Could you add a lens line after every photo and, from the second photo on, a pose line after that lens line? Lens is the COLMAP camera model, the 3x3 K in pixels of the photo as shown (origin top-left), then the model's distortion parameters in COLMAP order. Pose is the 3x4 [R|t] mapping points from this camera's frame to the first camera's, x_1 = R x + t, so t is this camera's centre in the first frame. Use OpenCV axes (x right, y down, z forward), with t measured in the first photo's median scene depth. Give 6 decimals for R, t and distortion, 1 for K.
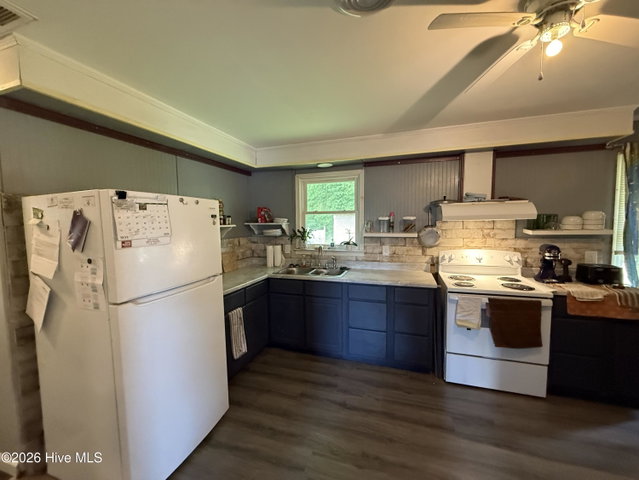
lens RADIAL K [[255.8, 0, 319.5], [0, 255.8, 239.4], [0, 0, 1]] dist [0.001947, 0.000033]
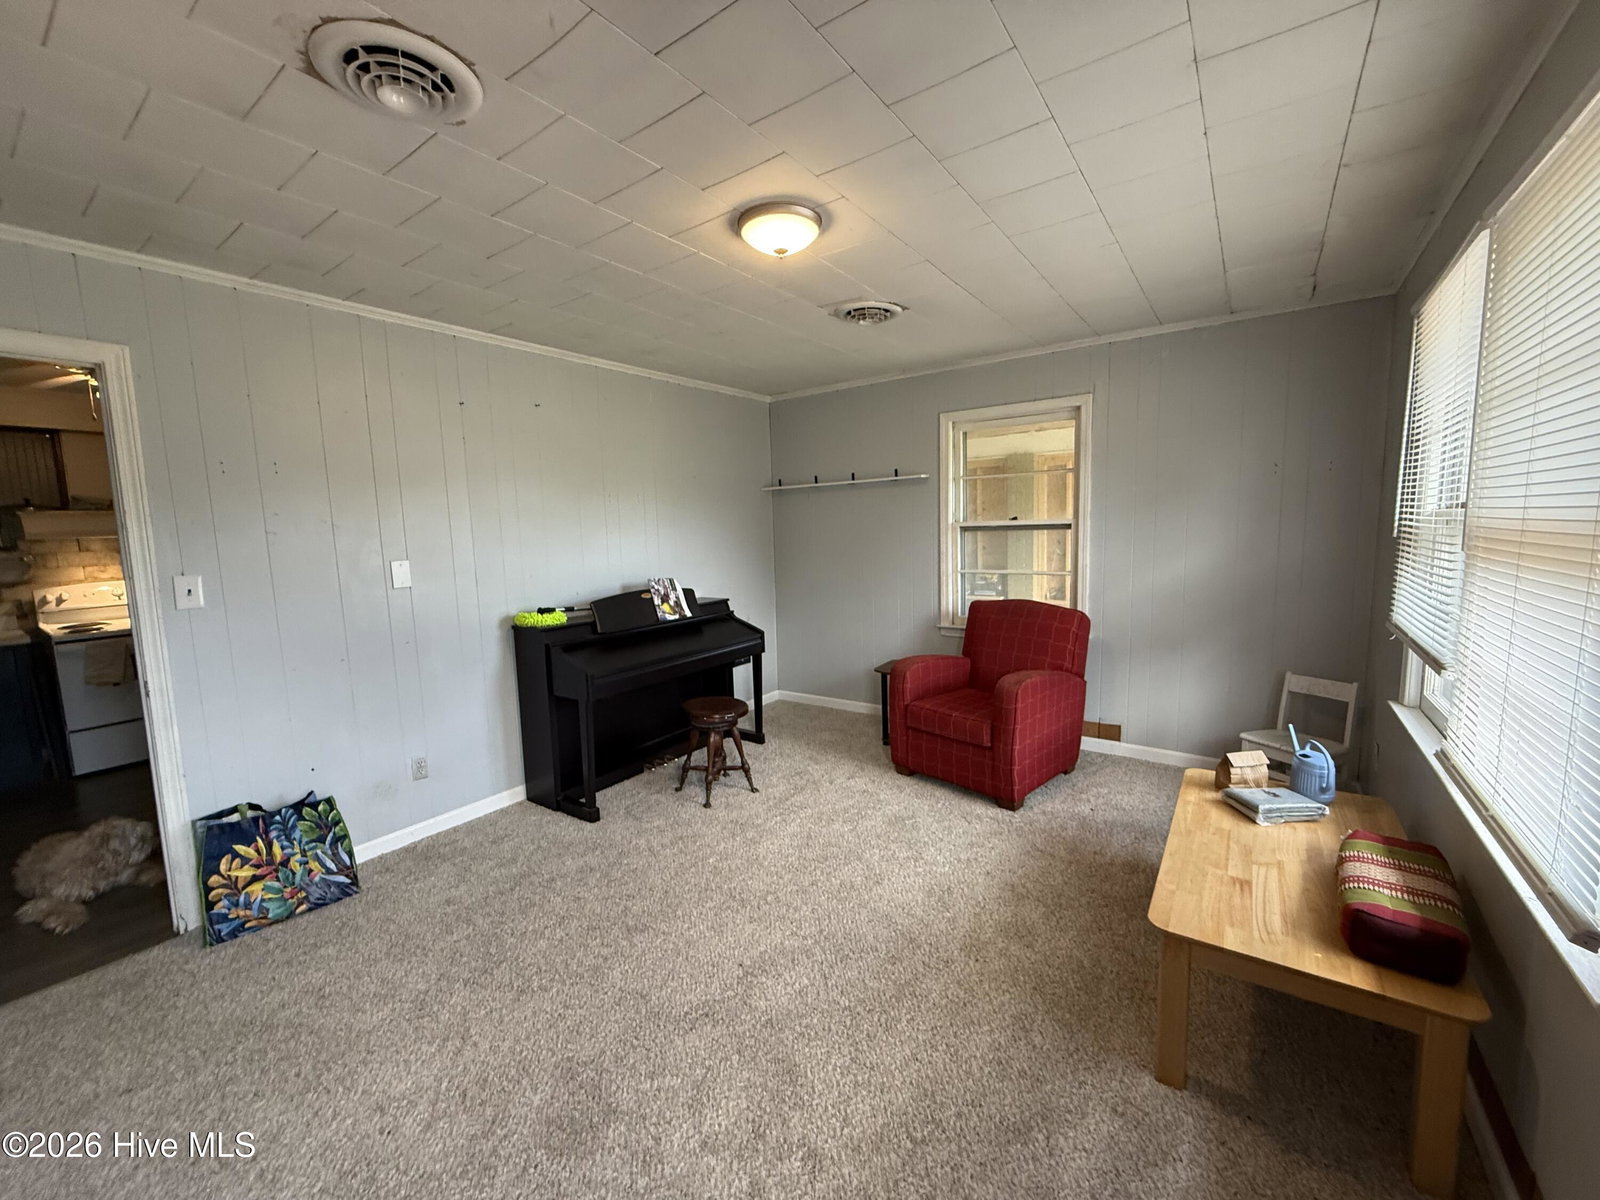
lens RADIAL K [[640.7, 0, 800.4], [0, 640.7, 595.1], [0, 0, 1]] dist [-0.000550, 0.000592]
pose [[0.308973, -0.104627, 0.945298, -0.398469], [0.093838, 0.992434, 0.079173, 0.108100], [-0.946430, 0.064243, 0.316453, -1.184556]]
